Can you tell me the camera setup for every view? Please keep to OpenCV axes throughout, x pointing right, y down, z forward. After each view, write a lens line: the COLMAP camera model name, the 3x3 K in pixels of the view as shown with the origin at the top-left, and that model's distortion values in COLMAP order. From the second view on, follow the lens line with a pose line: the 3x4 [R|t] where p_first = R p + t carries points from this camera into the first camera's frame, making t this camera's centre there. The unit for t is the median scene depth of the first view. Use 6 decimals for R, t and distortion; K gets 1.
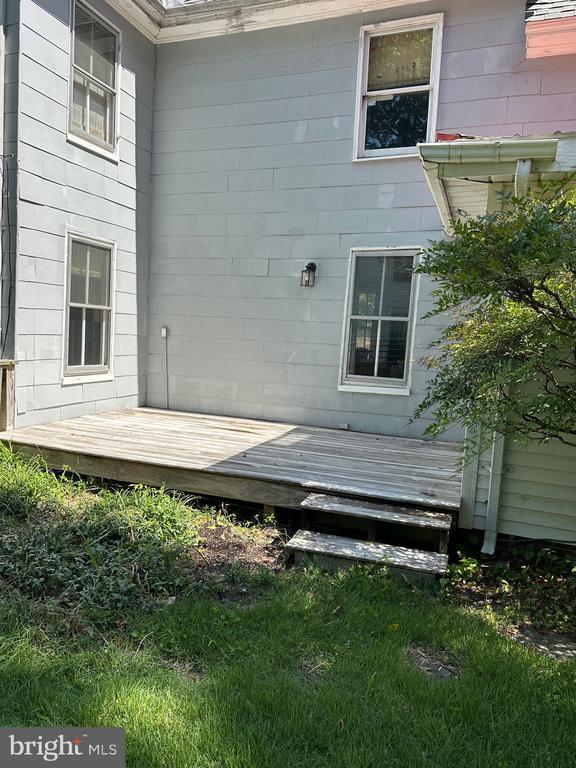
lens RADIAL K [[541.7, 0, 285.7], [0, 541.7, 388.3], [0, 0, 1]] dist [0.059148, -0.066516]
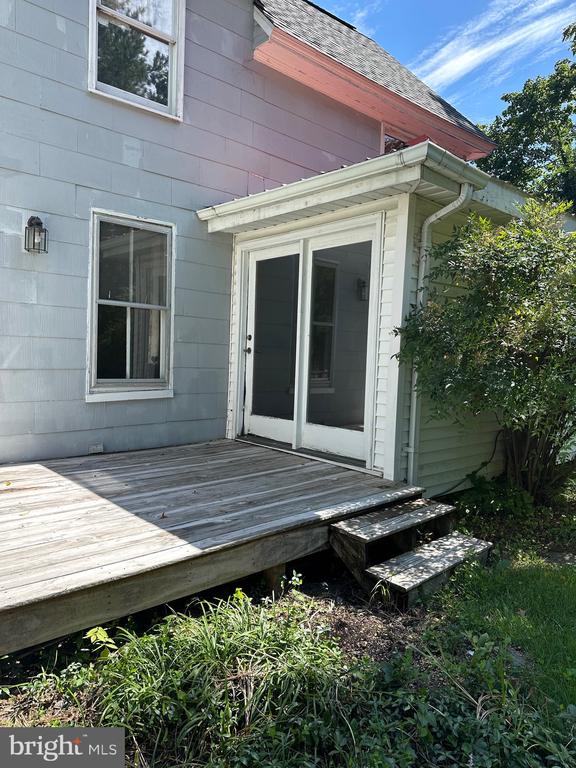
lens RADIAL K [[541.7, 0, 289.0], [0, 541.7, 379.9], [0, 0, 1]] dist [0.059148, -0.066516]
pose [[0.444308, -0.088779, 0.891465, -0.613435], [0.077339, 0.995164, 0.060560, -0.069215], [-0.892530, 0.042038, 0.449025, 0.606973]]
